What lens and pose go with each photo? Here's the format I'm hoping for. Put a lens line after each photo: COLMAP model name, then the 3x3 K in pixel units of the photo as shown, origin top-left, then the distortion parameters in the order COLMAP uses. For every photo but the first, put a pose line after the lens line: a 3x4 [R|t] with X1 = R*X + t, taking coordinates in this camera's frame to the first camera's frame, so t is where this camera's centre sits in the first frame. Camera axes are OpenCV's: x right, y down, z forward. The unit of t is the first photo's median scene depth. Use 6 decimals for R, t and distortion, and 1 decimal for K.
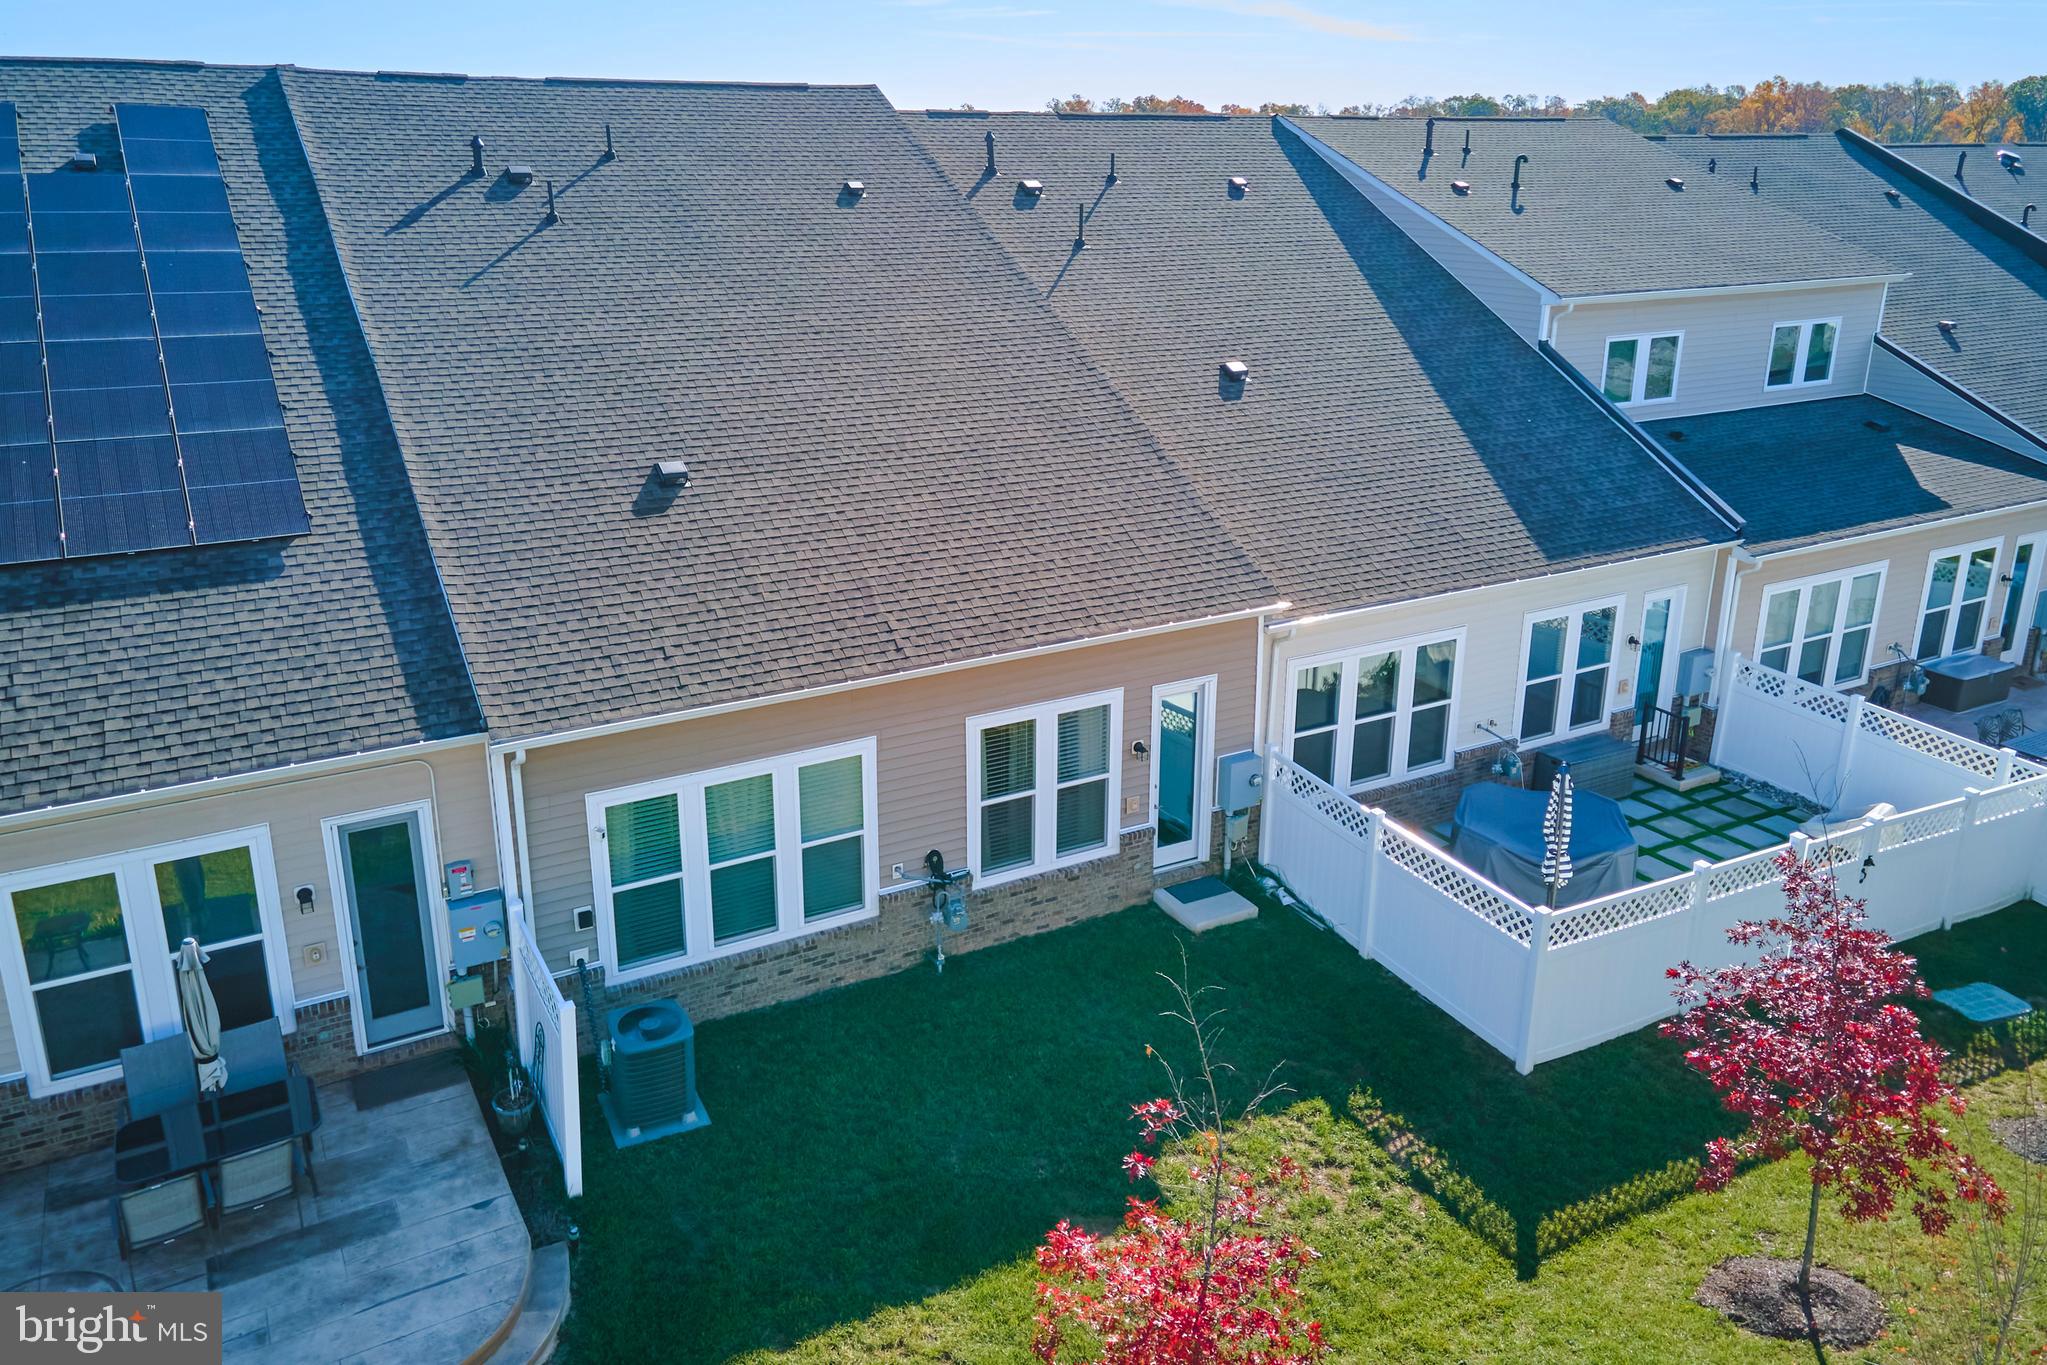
lens RADIAL K [[1543.9, 0, 1028.3], [0, 1543.9, 686.8], [0, 0, 1]] dist [0.025380, 0.022507]
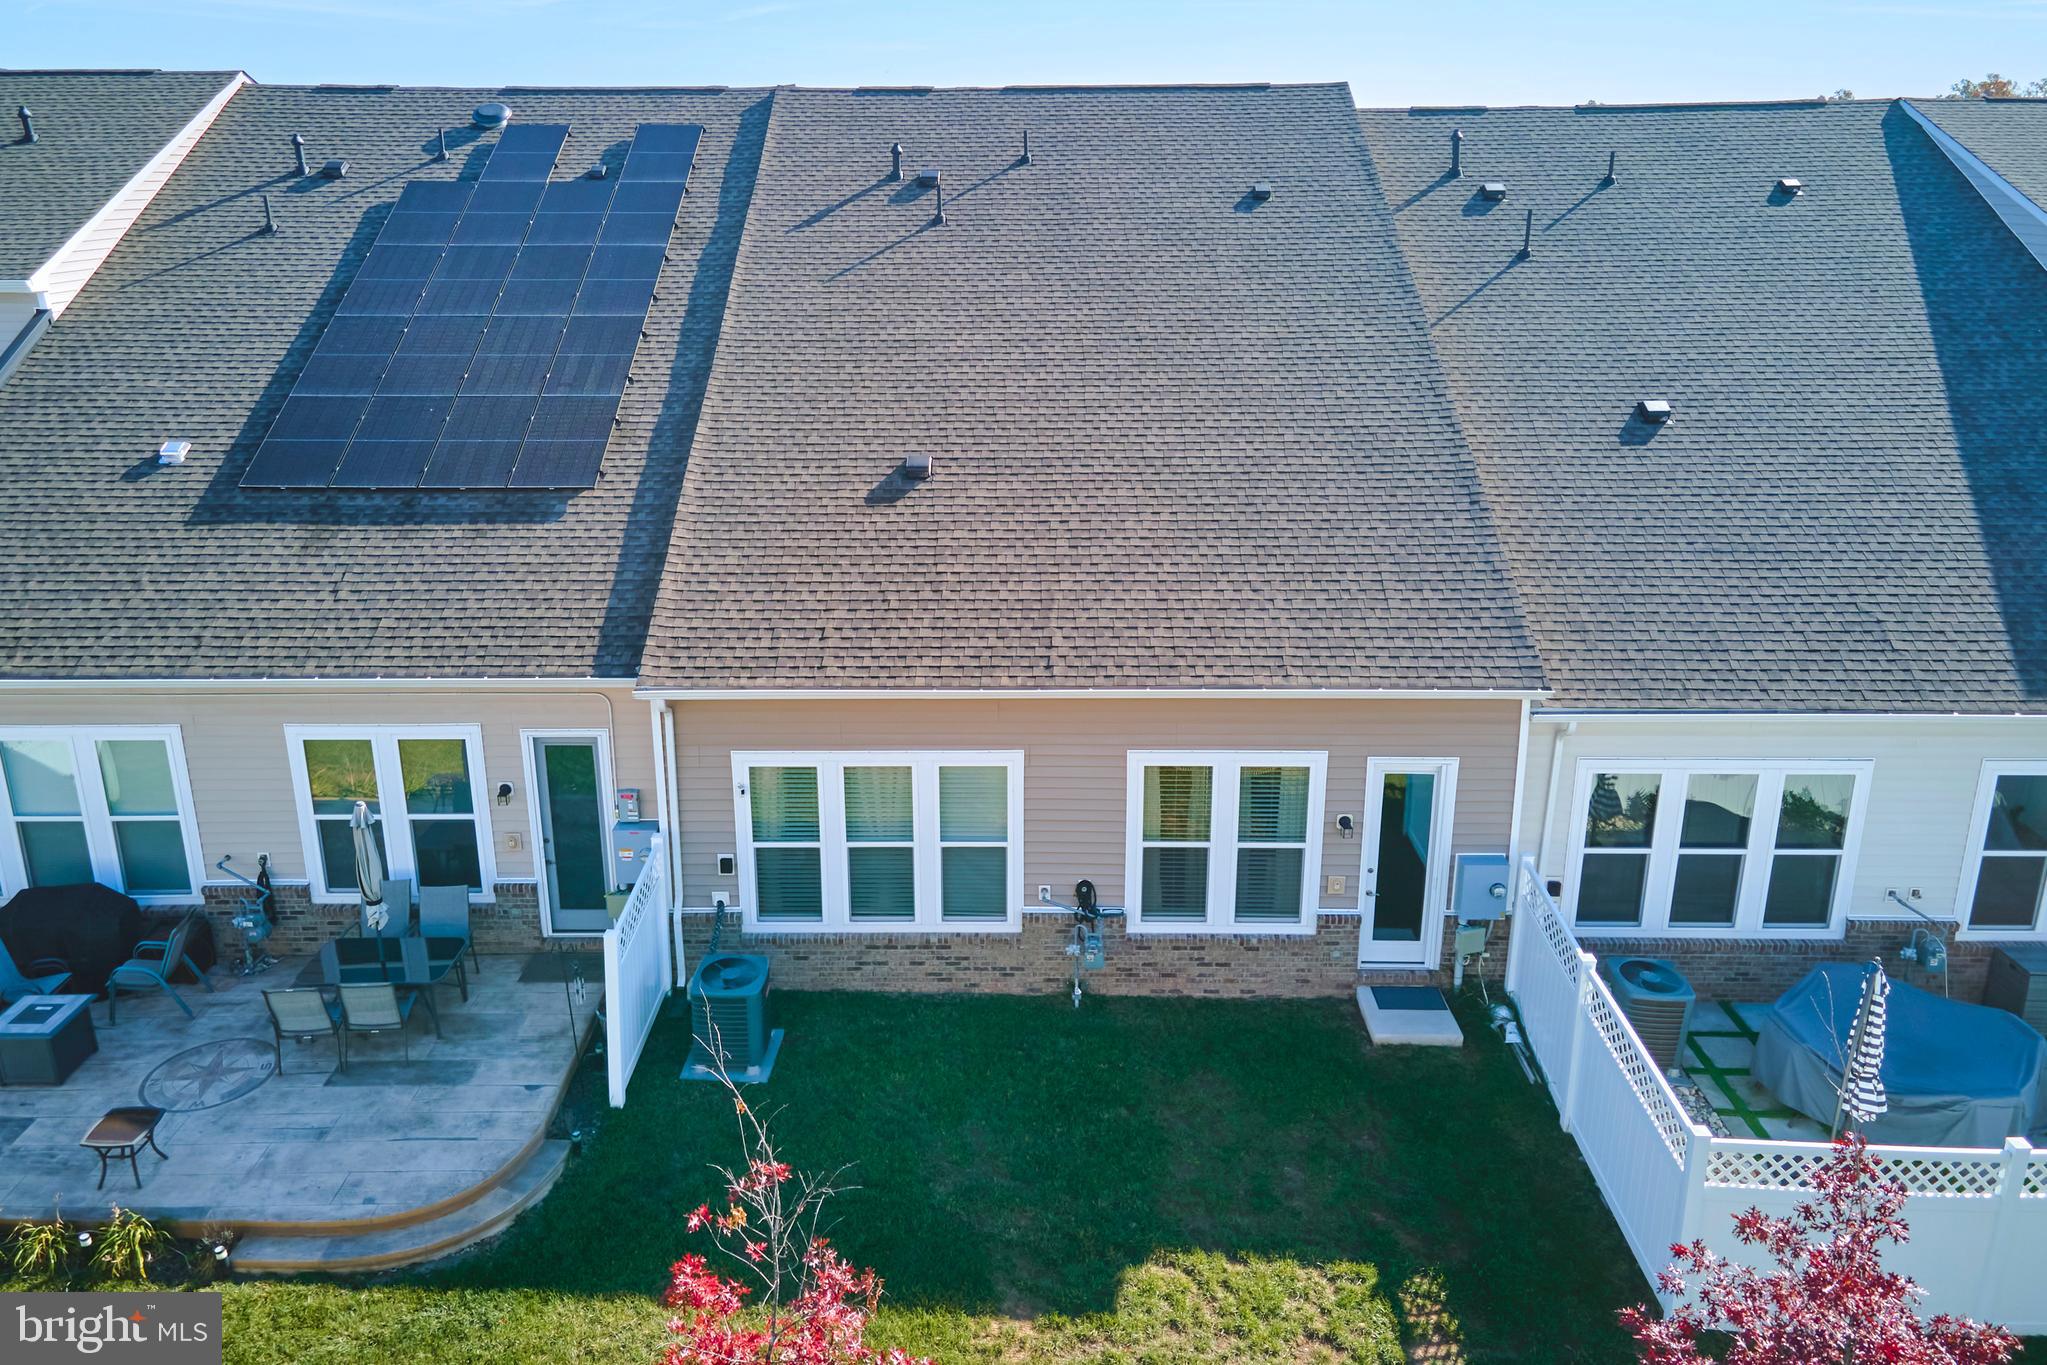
lens RADIAL K [[1543.9, 0, 1026.1], [0, 1543.9, 687.0], [0, 0, 1]] dist [0.025380, 0.022507]
pose [[0.854407, 0.163341, -0.493263, 0.369145], [-0.164125, 0.985542, 0.042067, -0.048128], [0.493003, 0.045014, 0.868862, 0.144113]]
